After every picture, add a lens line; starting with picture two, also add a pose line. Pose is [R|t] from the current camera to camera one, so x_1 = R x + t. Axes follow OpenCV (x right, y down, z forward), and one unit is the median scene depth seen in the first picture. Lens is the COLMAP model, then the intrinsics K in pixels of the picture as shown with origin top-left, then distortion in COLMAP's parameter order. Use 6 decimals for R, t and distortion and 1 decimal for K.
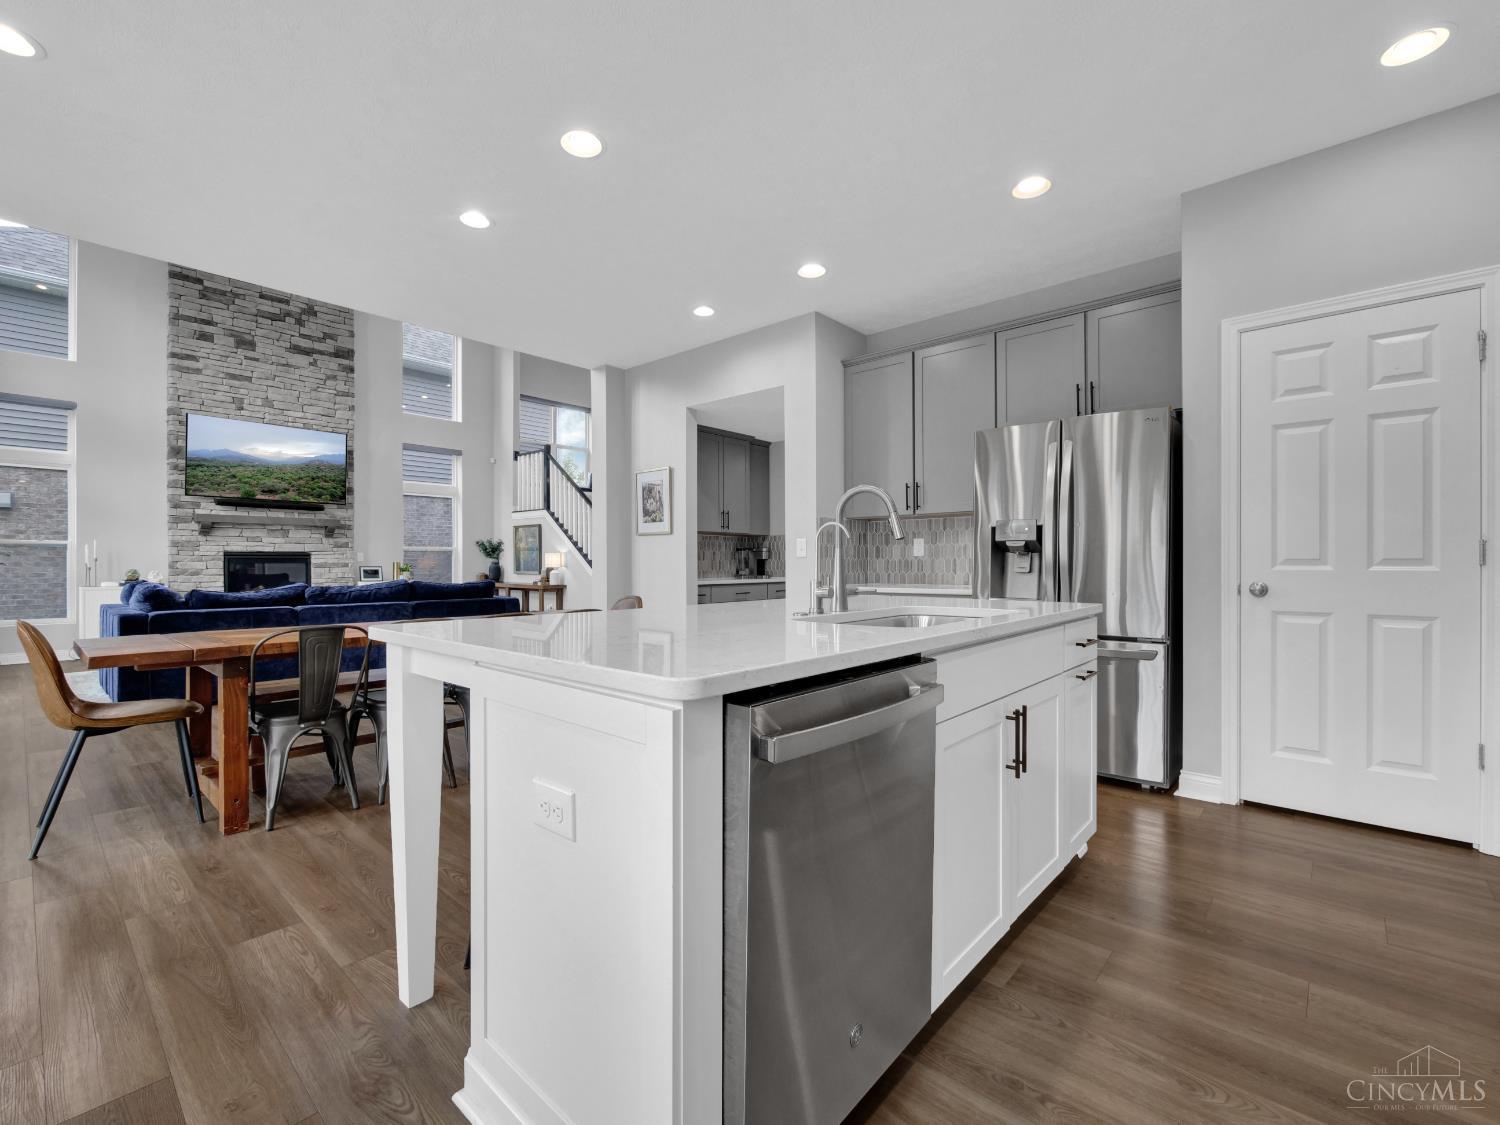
lens RADIAL K [[654.0, 0, 758.3], [0, 654.0, 570.2], [0, 0, 1]] dist [-0.003396, -0.000196]
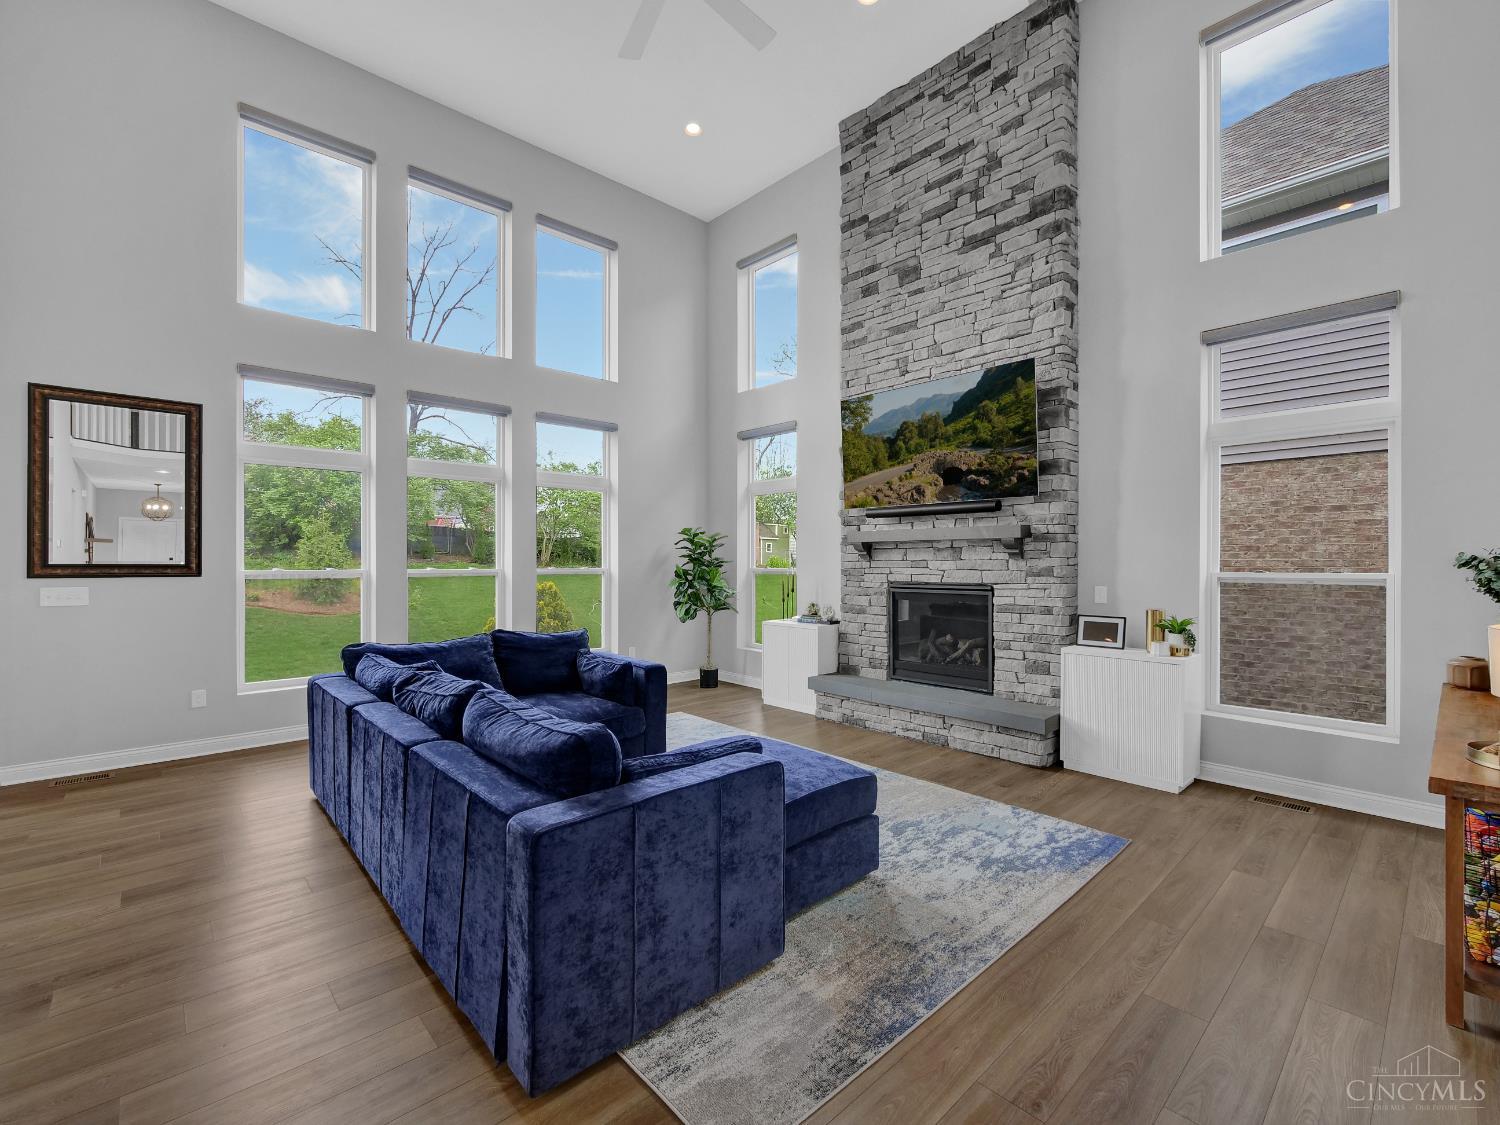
lens RADIAL K [[654.0, 0, 742.1], [0, 654.0, 561.2], [0, 0, 1]] dist [-0.003396, -0.000196]
pose [[-0.125274, -0.002971, -0.992118, -0.096137], [-0.014058, 0.999900, -0.001219, -0.047145], [0.992023, 0.013794, -0.125303, 0.904144]]
